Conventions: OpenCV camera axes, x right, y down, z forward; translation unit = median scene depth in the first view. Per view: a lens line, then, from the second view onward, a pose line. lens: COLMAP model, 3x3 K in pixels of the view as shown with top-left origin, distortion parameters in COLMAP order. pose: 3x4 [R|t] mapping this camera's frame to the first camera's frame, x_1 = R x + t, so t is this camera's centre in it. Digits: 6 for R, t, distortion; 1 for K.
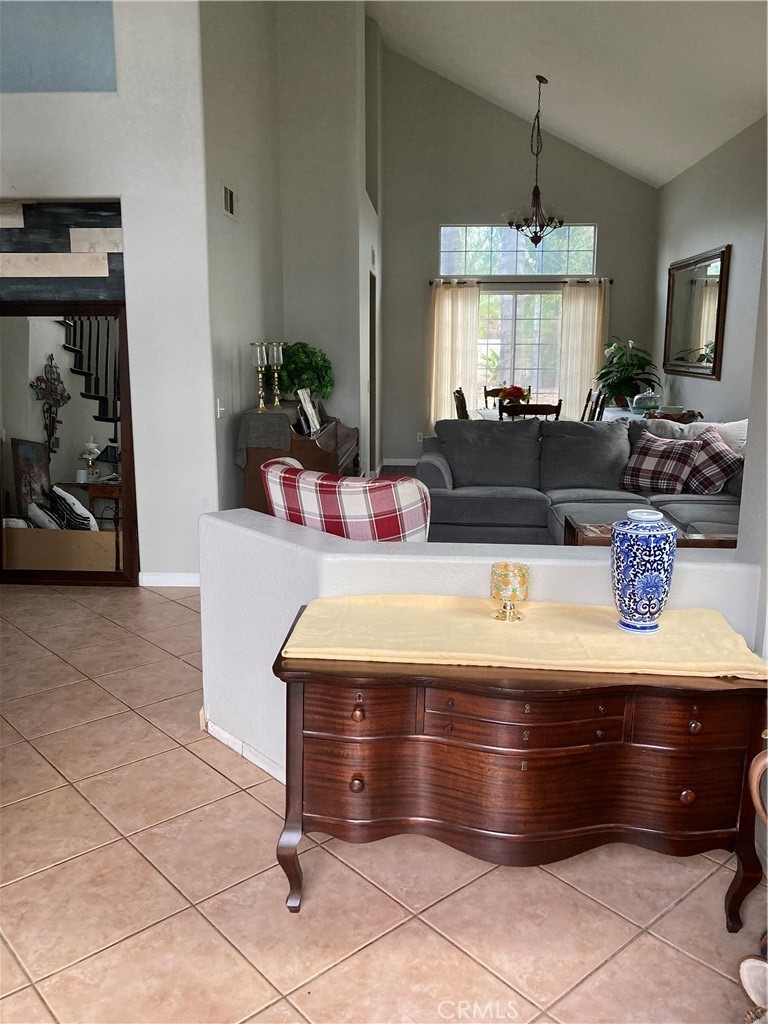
lens RADIAL K [[823.7, 0, 384.0], [0, 823.7, 512.0], [0, 0, 1]] dist [-0.000781, -0.003065]
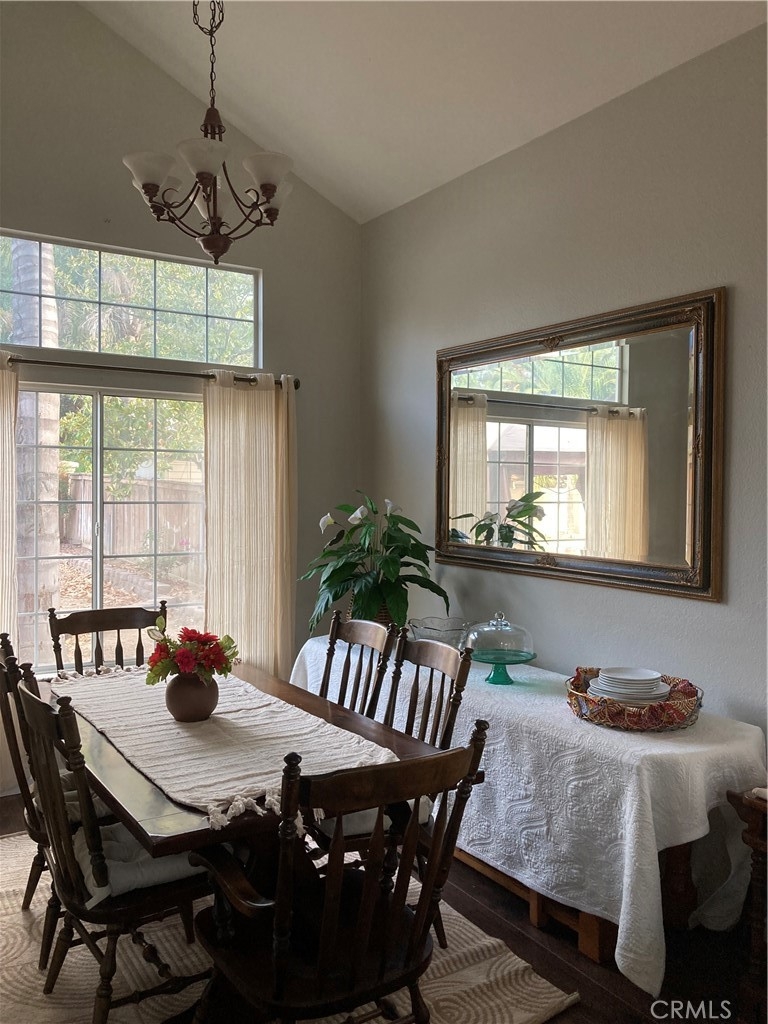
lens RADIAL K [[823.7, 0, 384.0], [0, 823.7, 512.0], [0, 0, 1]] dist [-0.000781, -0.003065]
pose [[0.807324, -0.010061, 0.590022, 0.017575], [0.110985, 0.984601, -0.135070, -0.126372], [-0.579578, 0.174529, 0.796008, 0.577106]]
